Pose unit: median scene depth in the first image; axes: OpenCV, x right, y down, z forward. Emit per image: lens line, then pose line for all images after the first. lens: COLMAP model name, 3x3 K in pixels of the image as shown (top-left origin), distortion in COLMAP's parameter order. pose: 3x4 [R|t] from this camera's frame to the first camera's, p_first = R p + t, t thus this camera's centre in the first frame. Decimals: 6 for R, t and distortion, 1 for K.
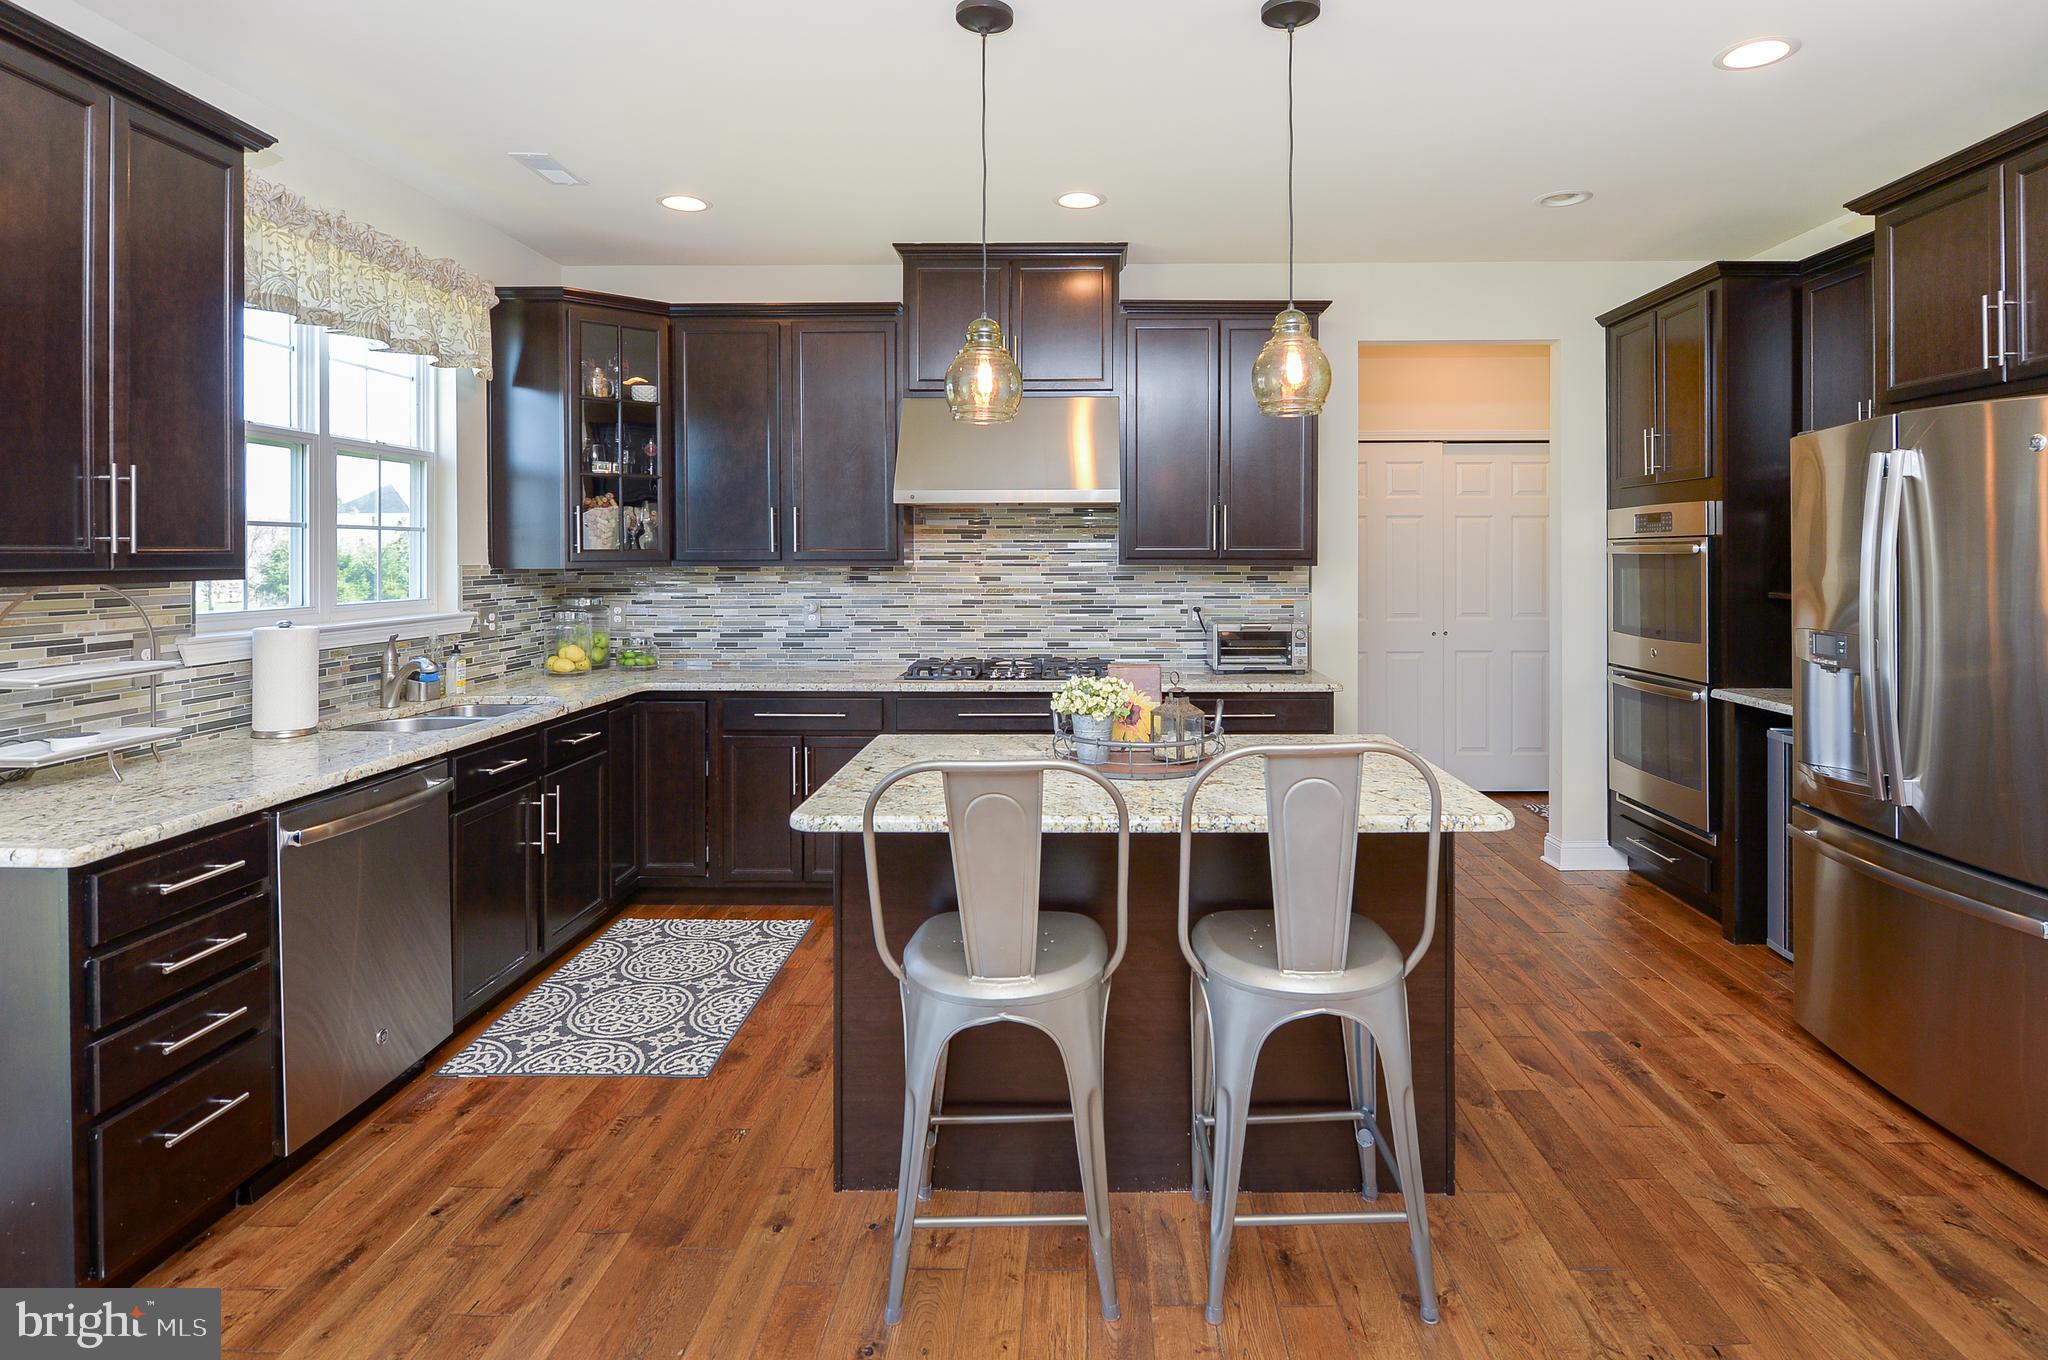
lens RADIAL K [[1055.3, 0, 1117.8], [0, 1055.3, 554.5], [0, 0, 1]] dist [-0.010804, 0.001537]
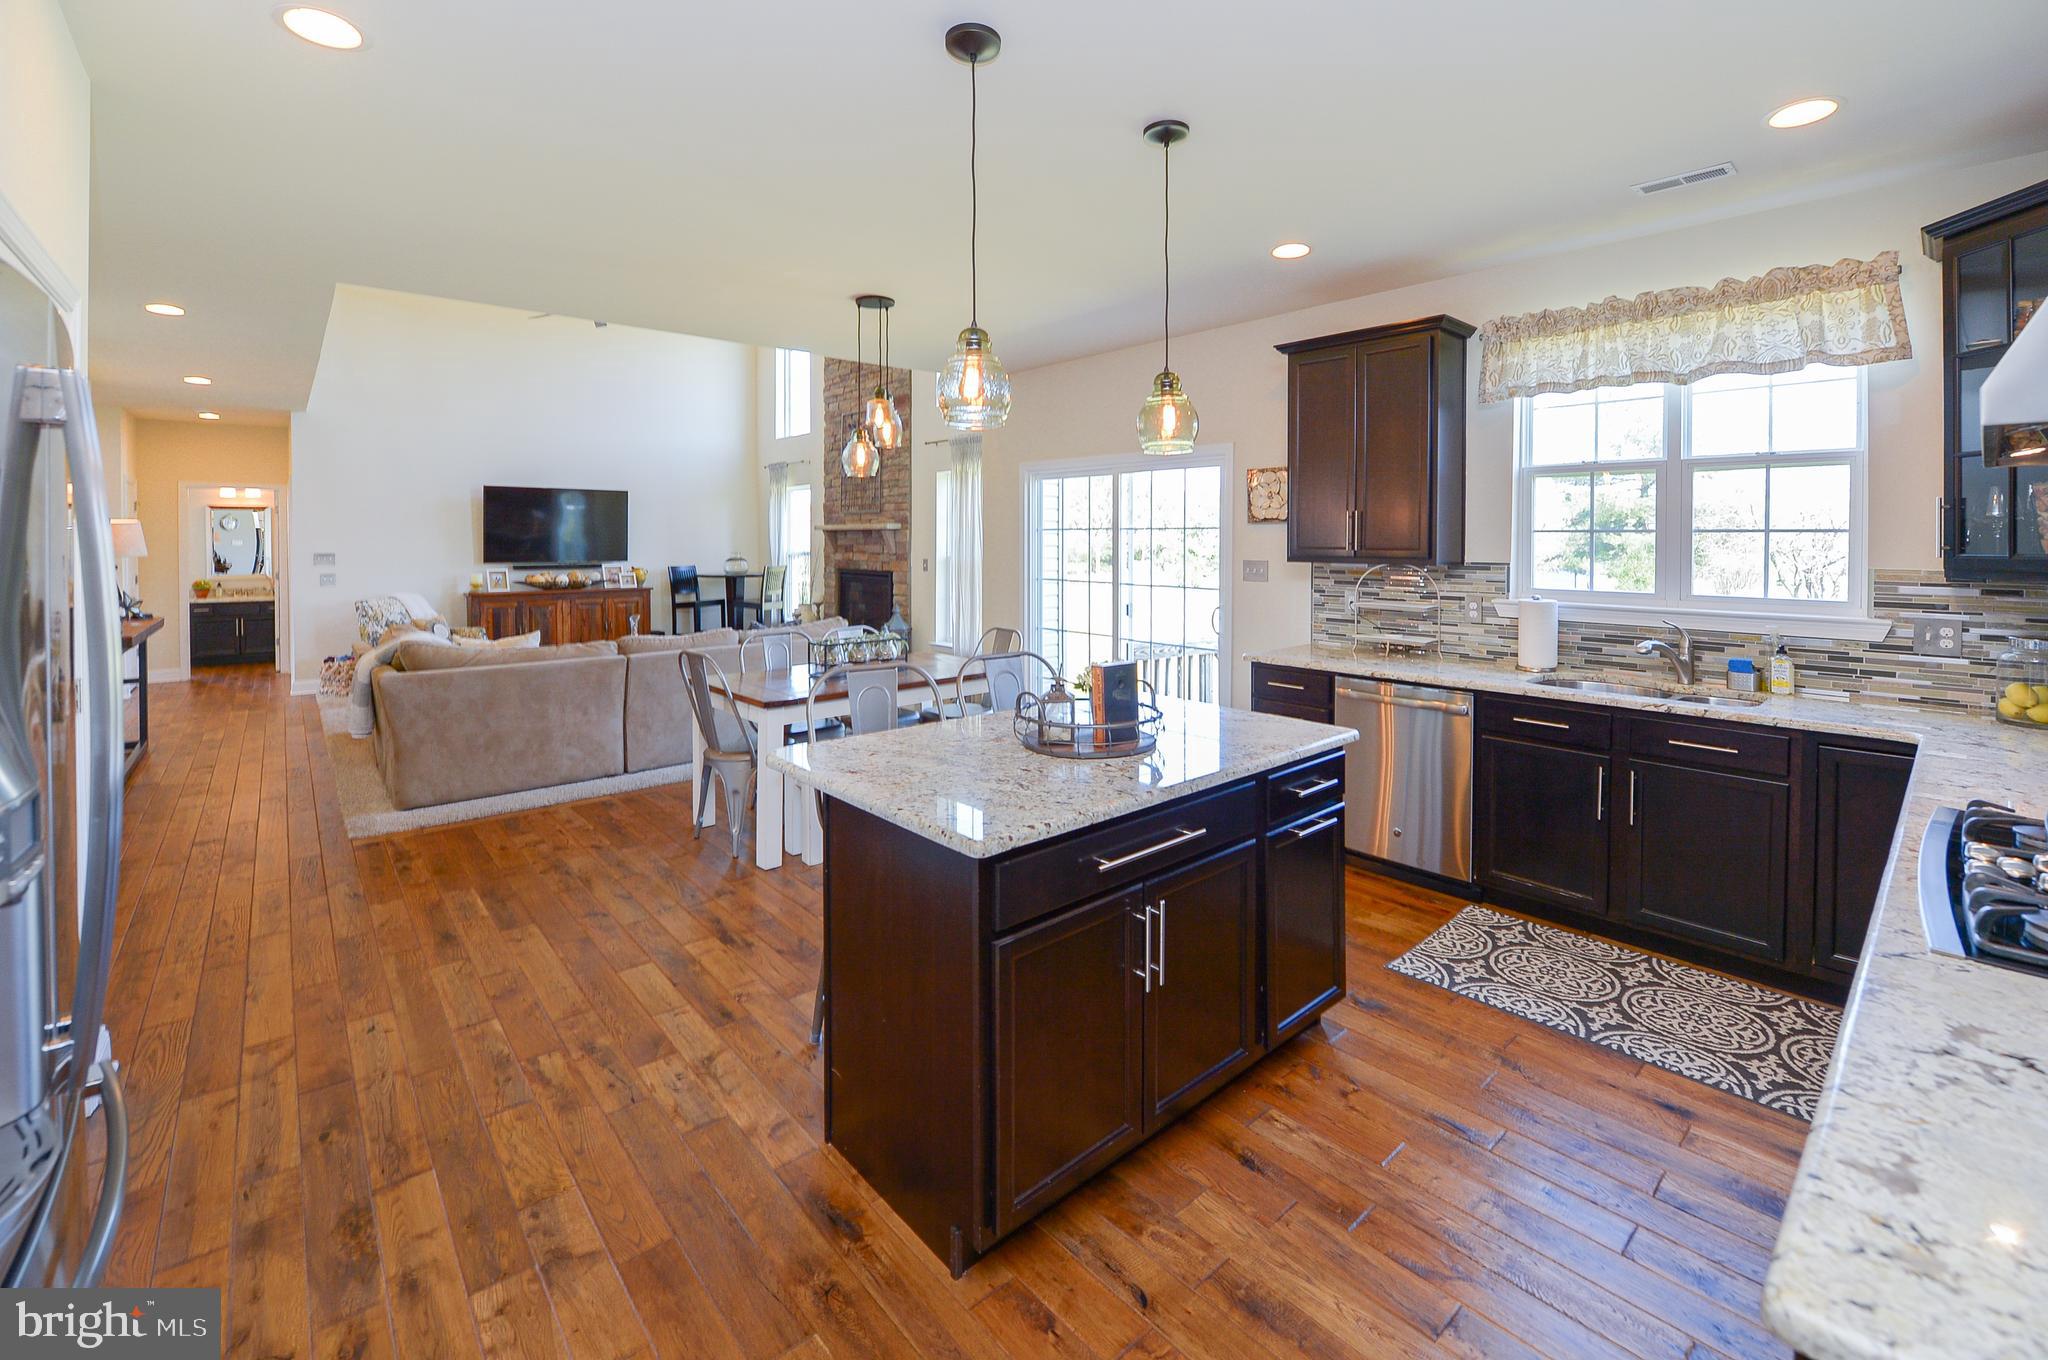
lens RADIAL K [[855.9, 0, 1028.5], [0, 855.9, 554.3], [0, 0, 1]] dist [-0.013225, -0.002480]
pose [[-0.750257, 0.013011, -0.661018, 0.512024], [-0.000548, 0.999794, 0.020301, -0.019748], [0.661146, 0.015593, -0.750095, 1.253594]]
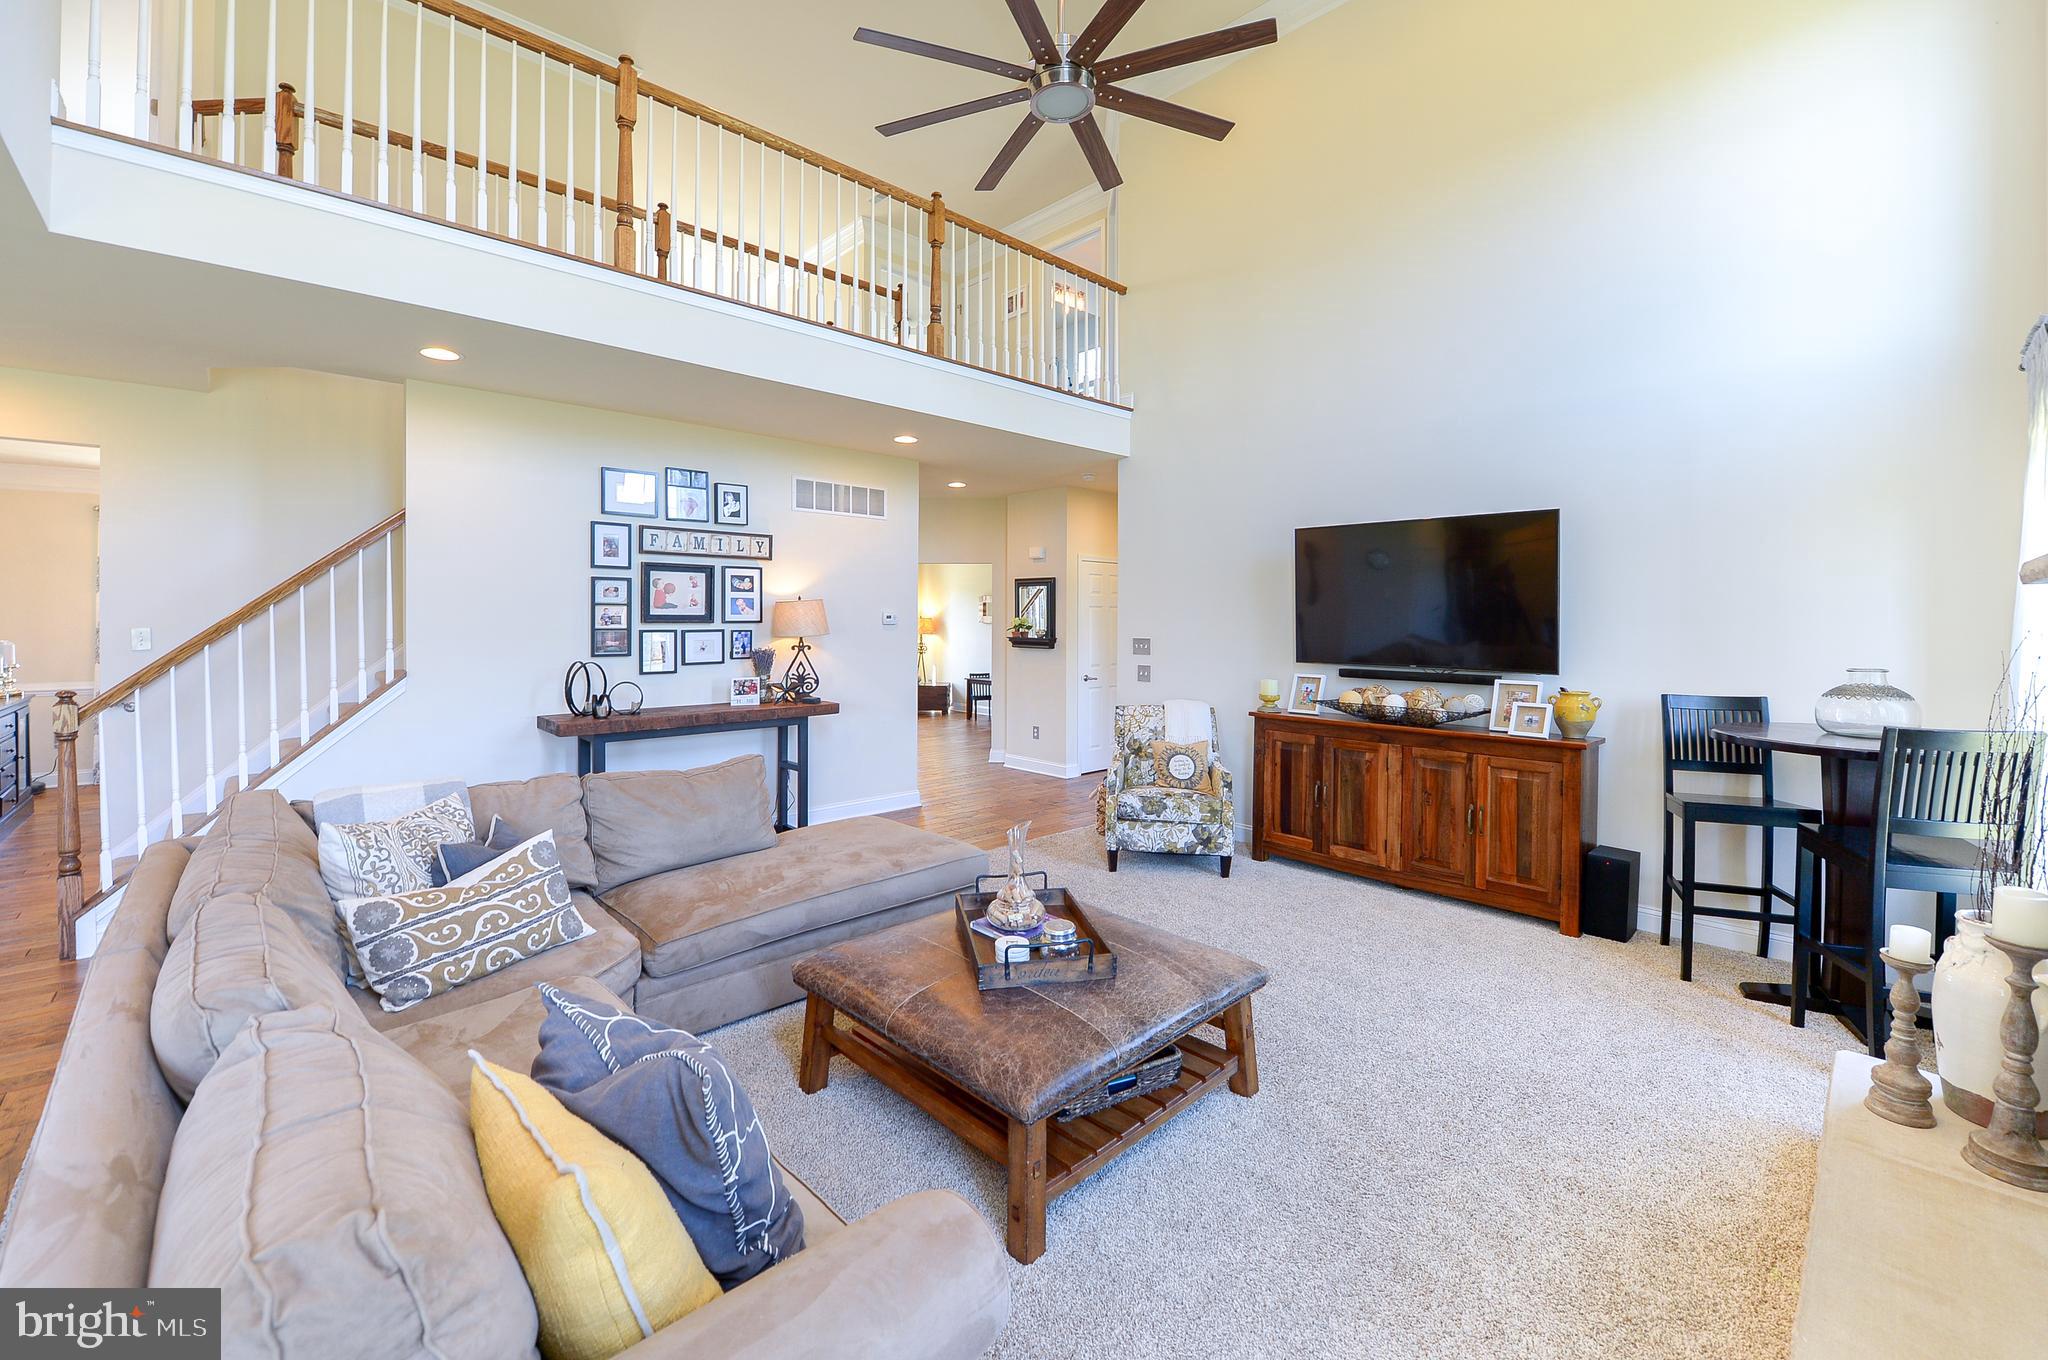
lens RADIAL K [[855.9, 0, 1045.7], [0, 855.9, 633.0], [0, 0, 1]] dist [-0.013225, -0.002480]
pose [[-0.682170, -0.015288, 0.731034, -0.820904], [-0.003294, 0.999836, 0.017835, -0.017145], [-0.731187, 0.009758, -0.682108, -0.490020]]
